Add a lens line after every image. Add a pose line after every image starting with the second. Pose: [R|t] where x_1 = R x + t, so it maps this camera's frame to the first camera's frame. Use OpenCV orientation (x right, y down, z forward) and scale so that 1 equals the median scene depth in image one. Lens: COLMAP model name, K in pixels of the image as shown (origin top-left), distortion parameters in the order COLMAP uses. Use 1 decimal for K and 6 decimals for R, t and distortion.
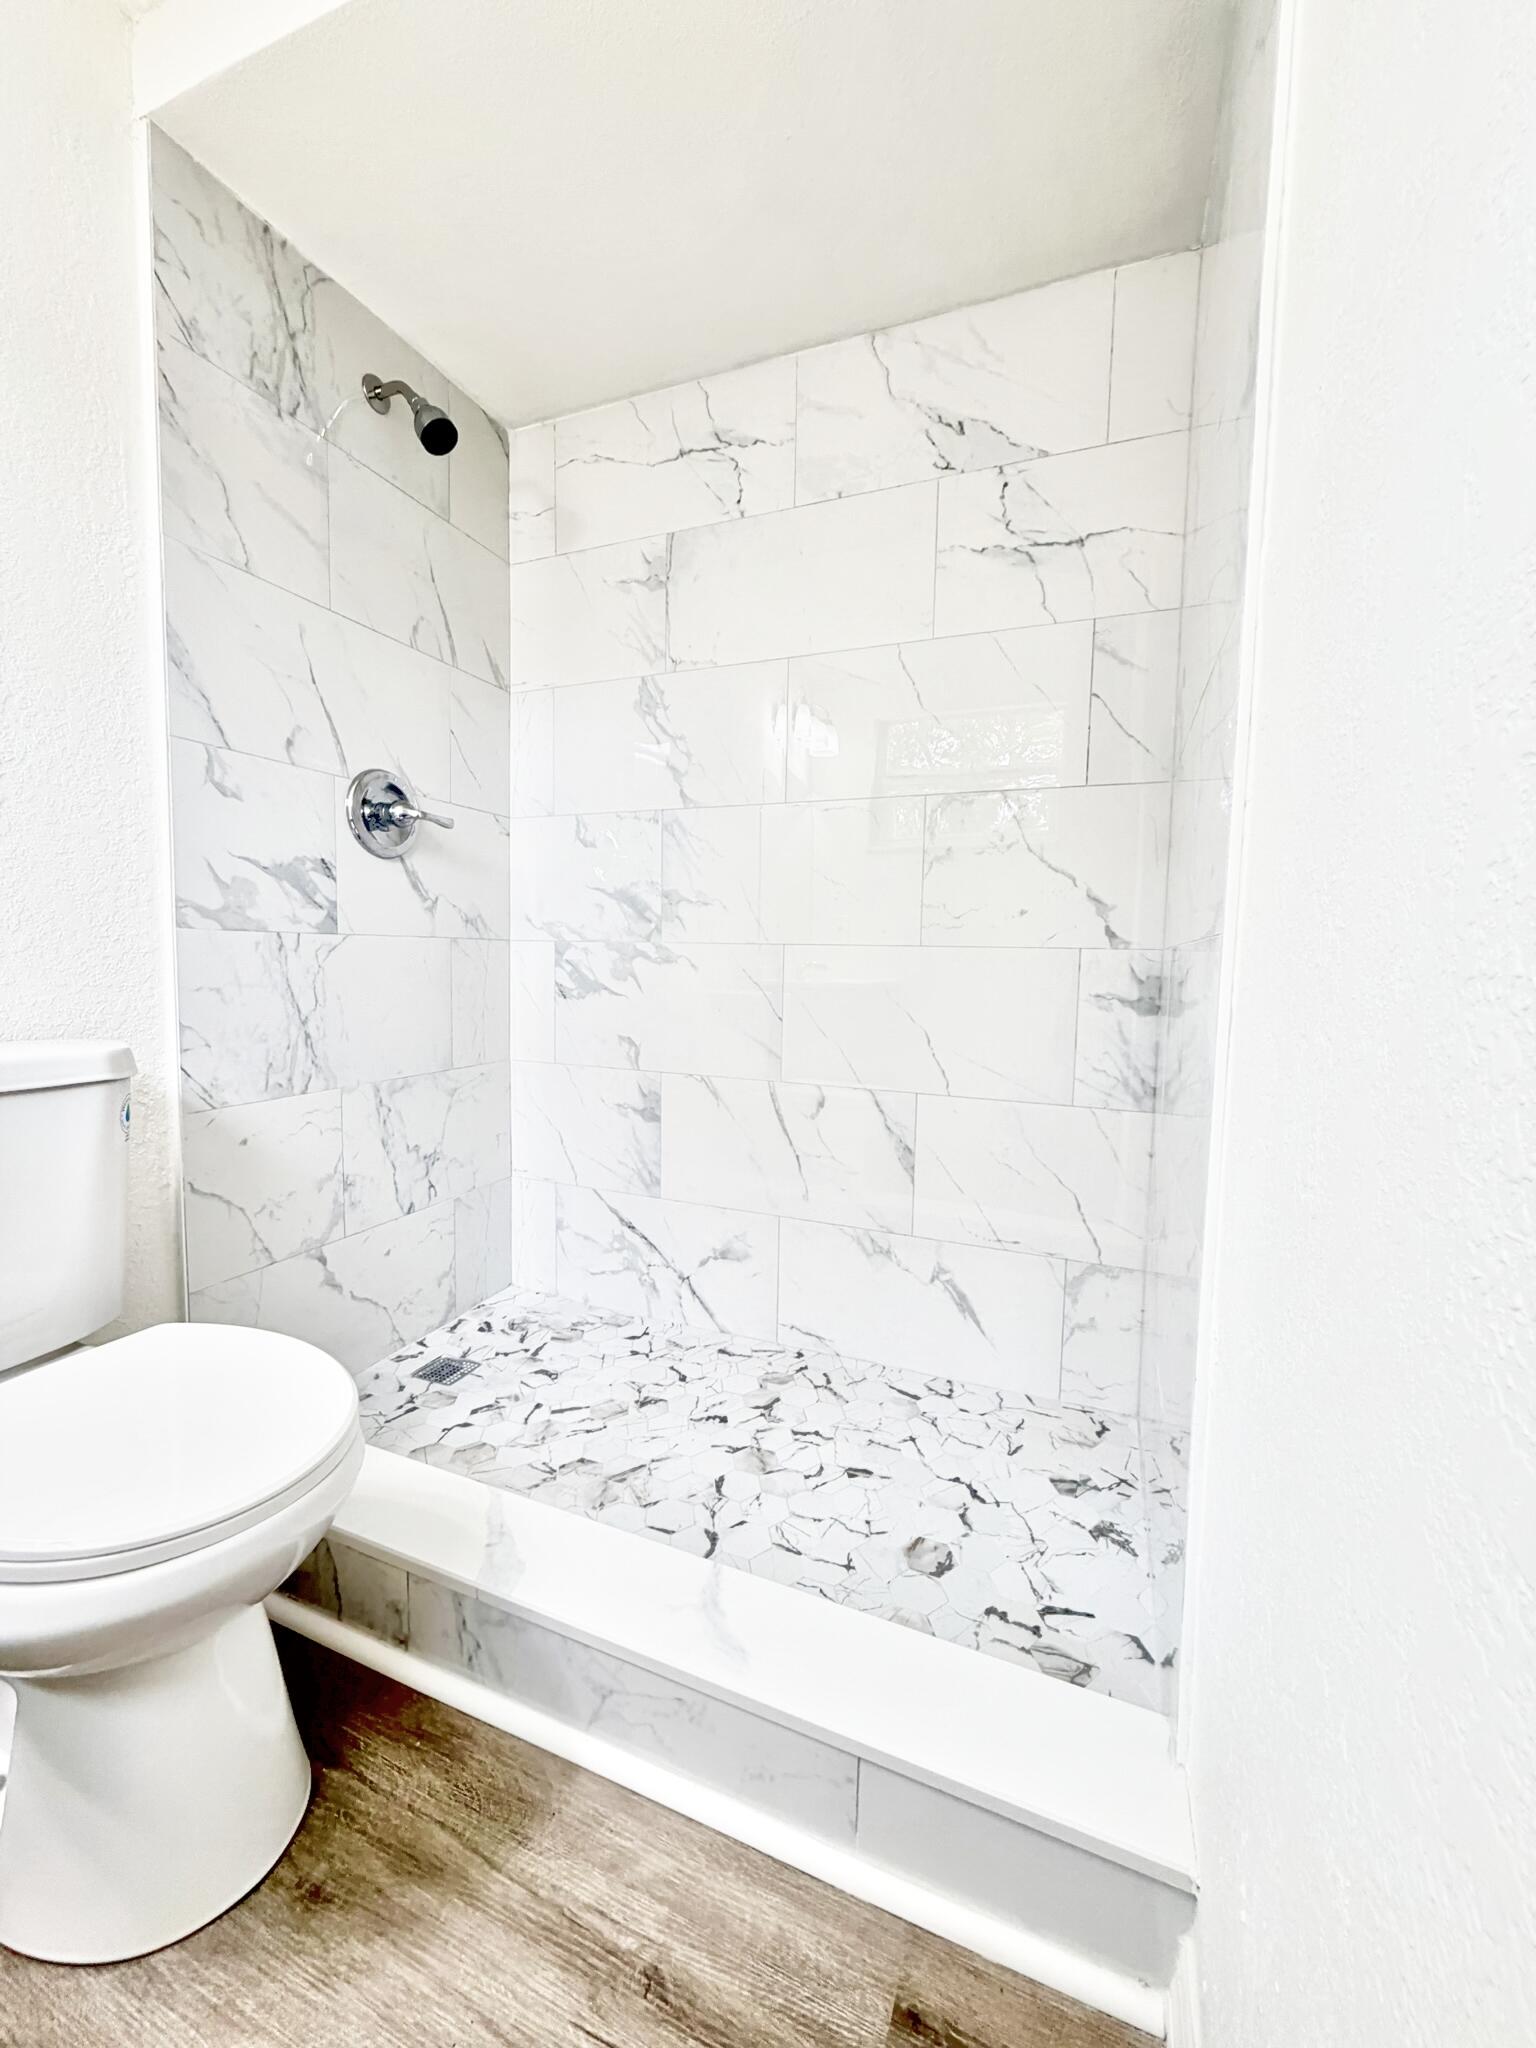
lens RADIAL K [[837.7, 0, 767.7], [0, 837.7, 1011.5], [0, 0, 1]] dist [0.000767, 0.000134]
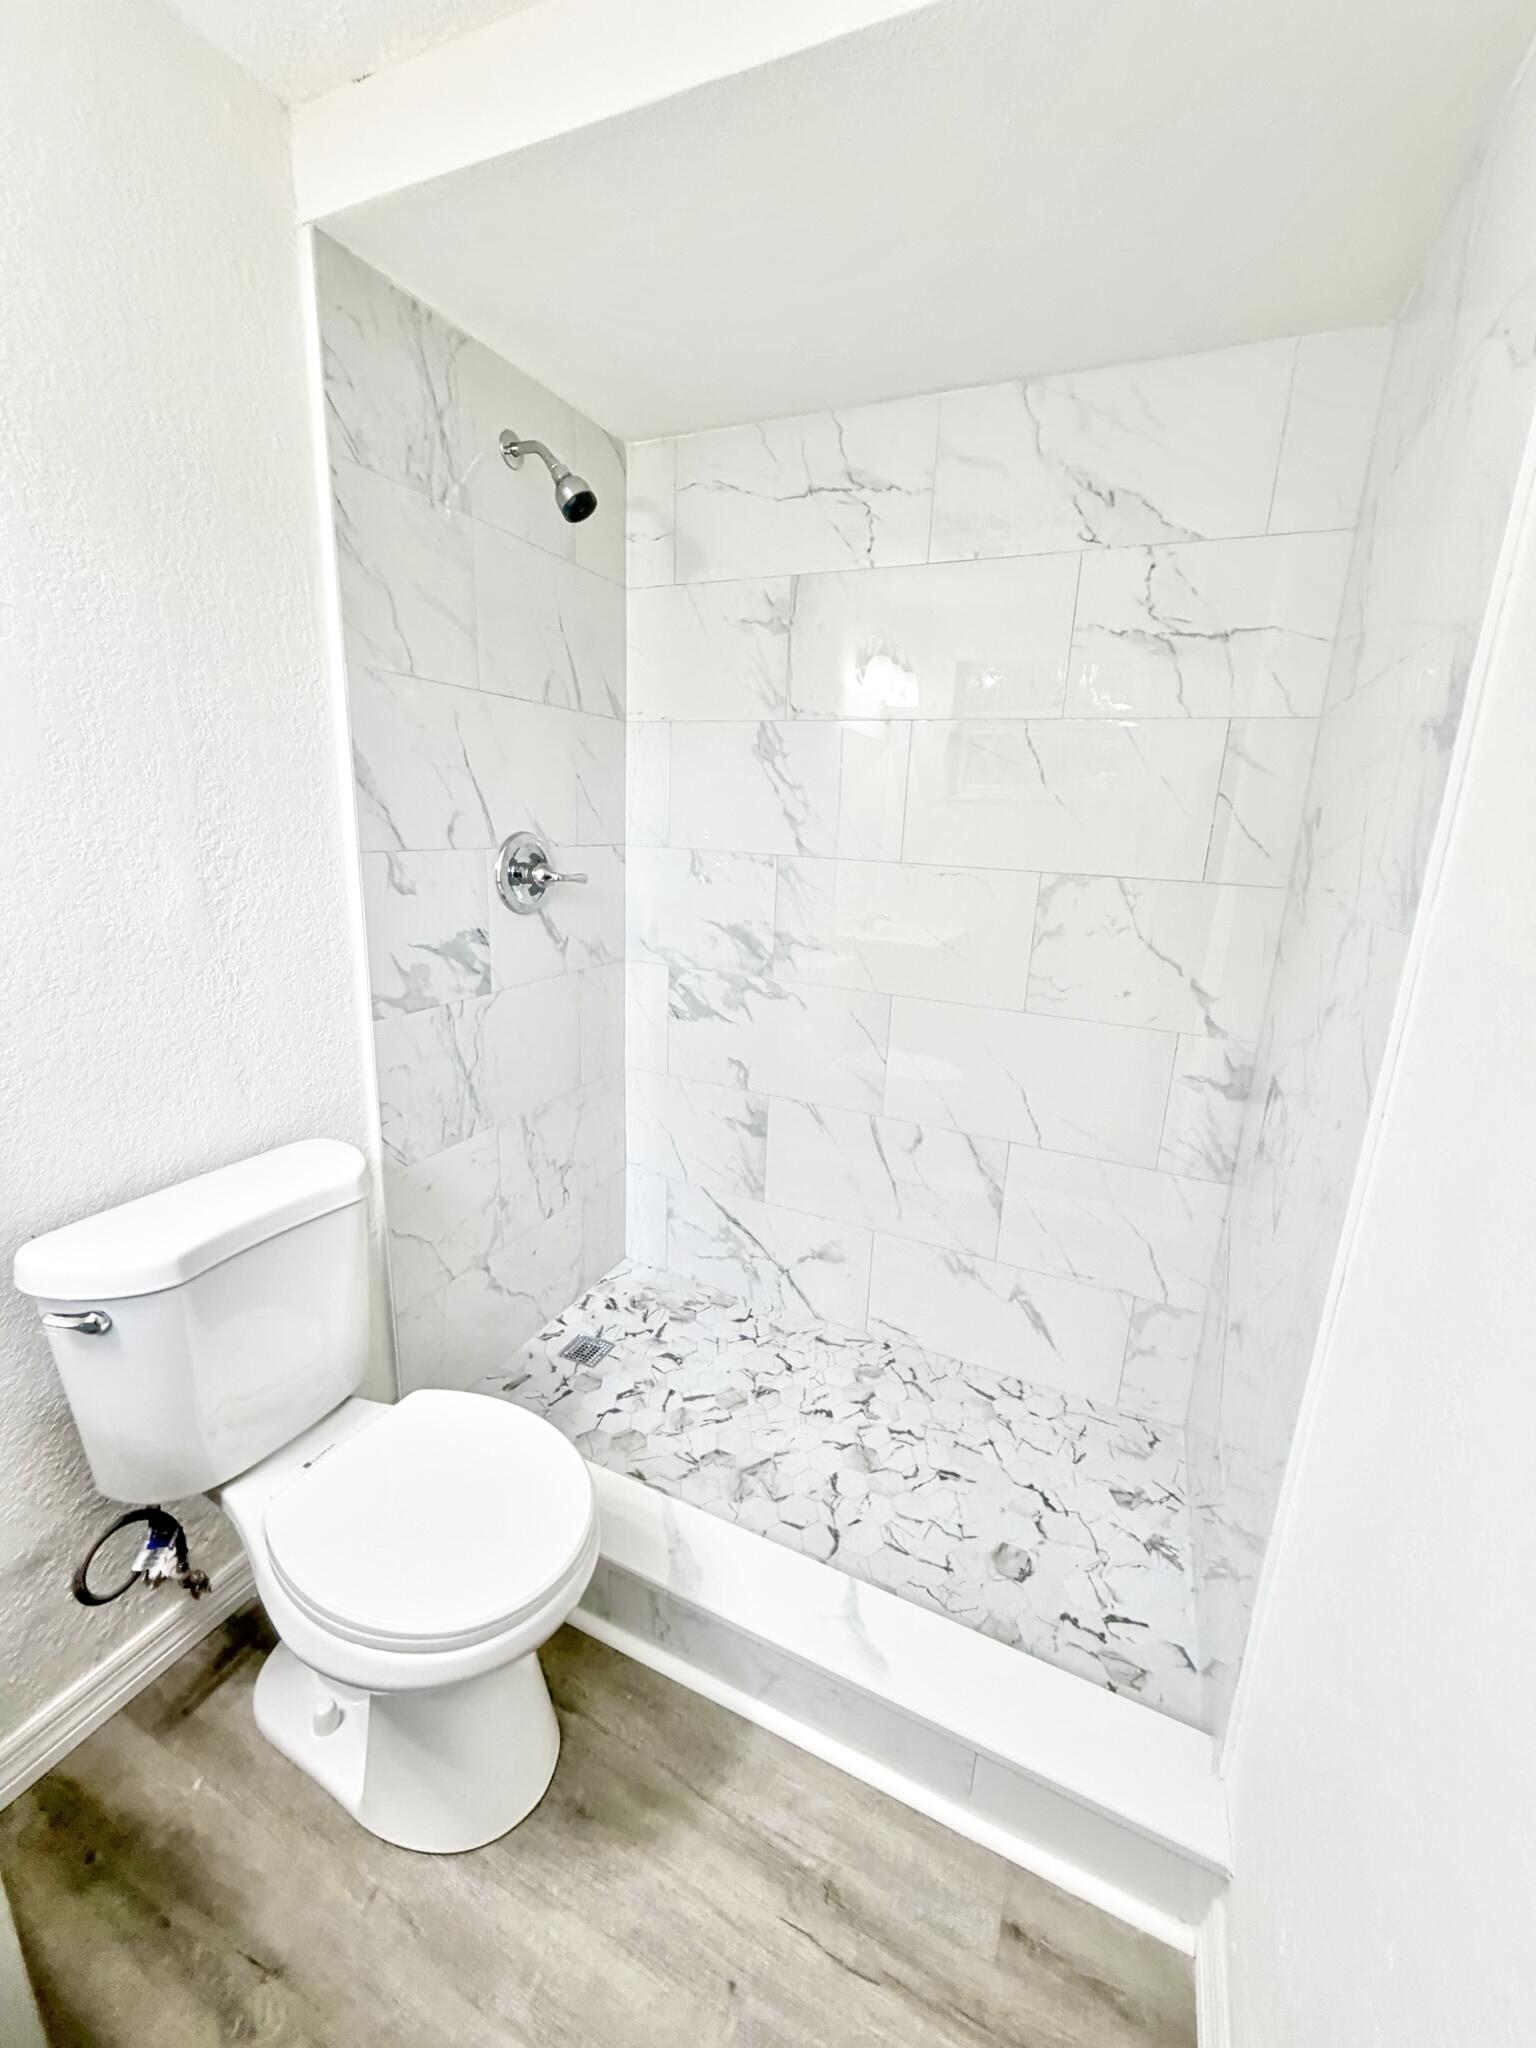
lens RADIAL K [[835.6, 0, 768.0], [0, 835.6, 1024.0], [0, 0, 1]] dist [0.000750, -0.000067]
pose [[0.998832, 0.031115, -0.036975, -0.116344], [-0.024328, 0.984867, 0.171594, -0.265363], [0.041755, -0.170494, 0.984474, -0.075281]]
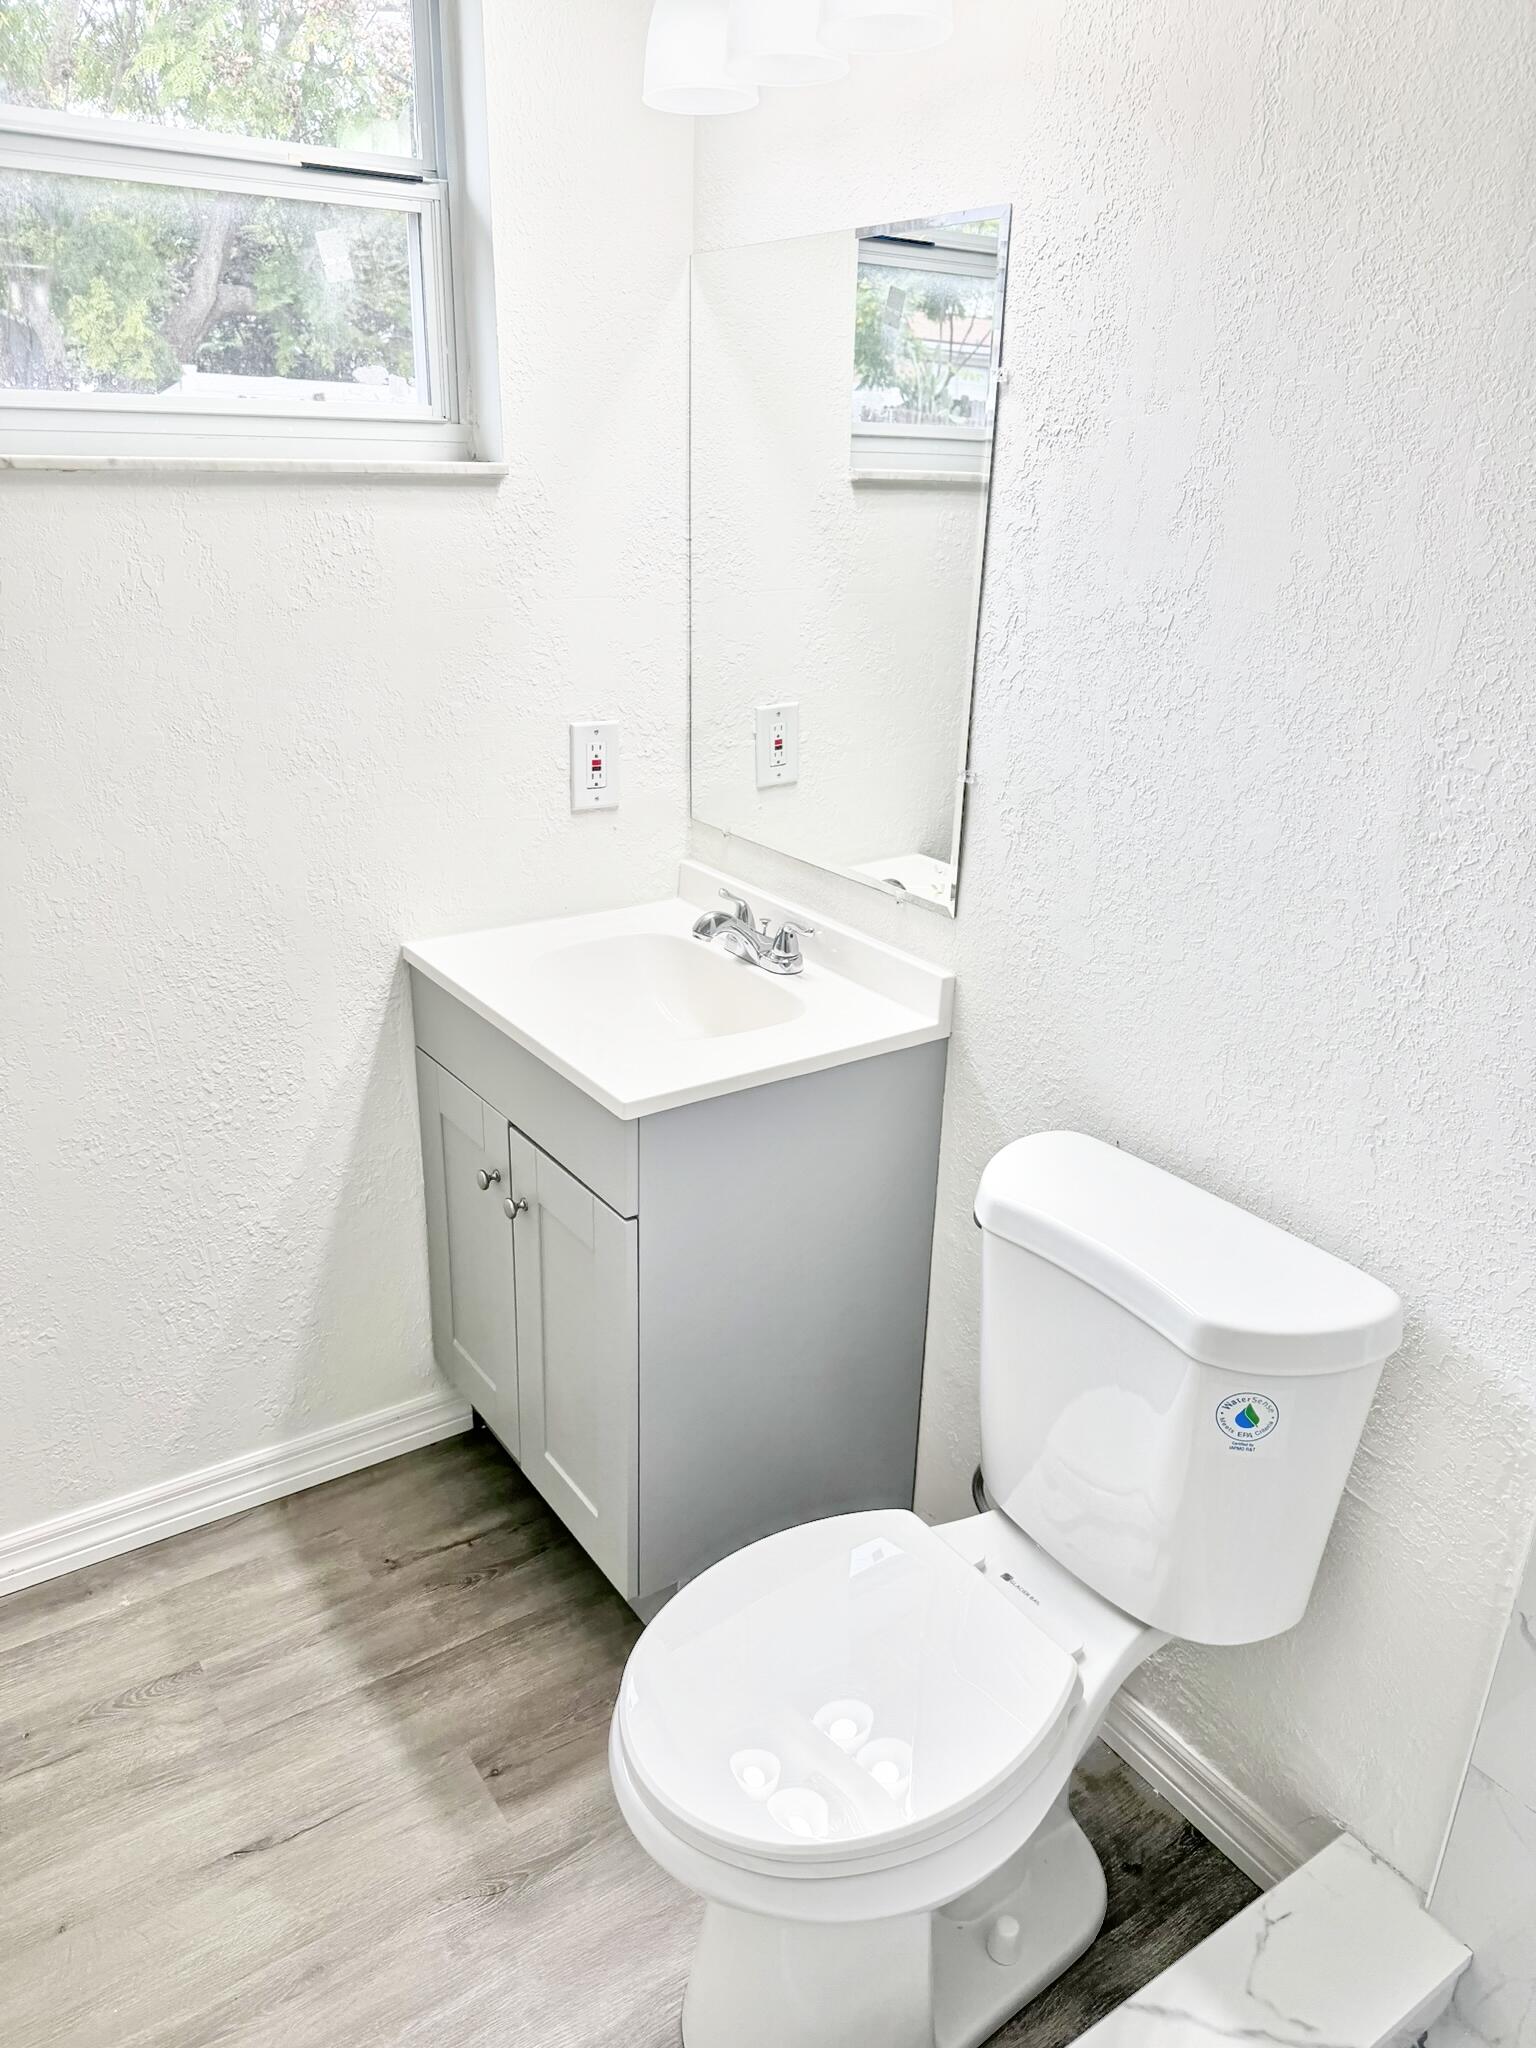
lens RADIAL K [[1442.2, 0, 766.5], [0, 1442.2, 1031.0], [0, 0, 1]] dist [0.042194, -0.057183]
pose [[-0.538774, 0.273432, -0.796842, 0.184929], [-0.104005, 0.917038, 0.384998, -0.401197], [0.836006, 0.290303, -0.465638, 0.787013]]
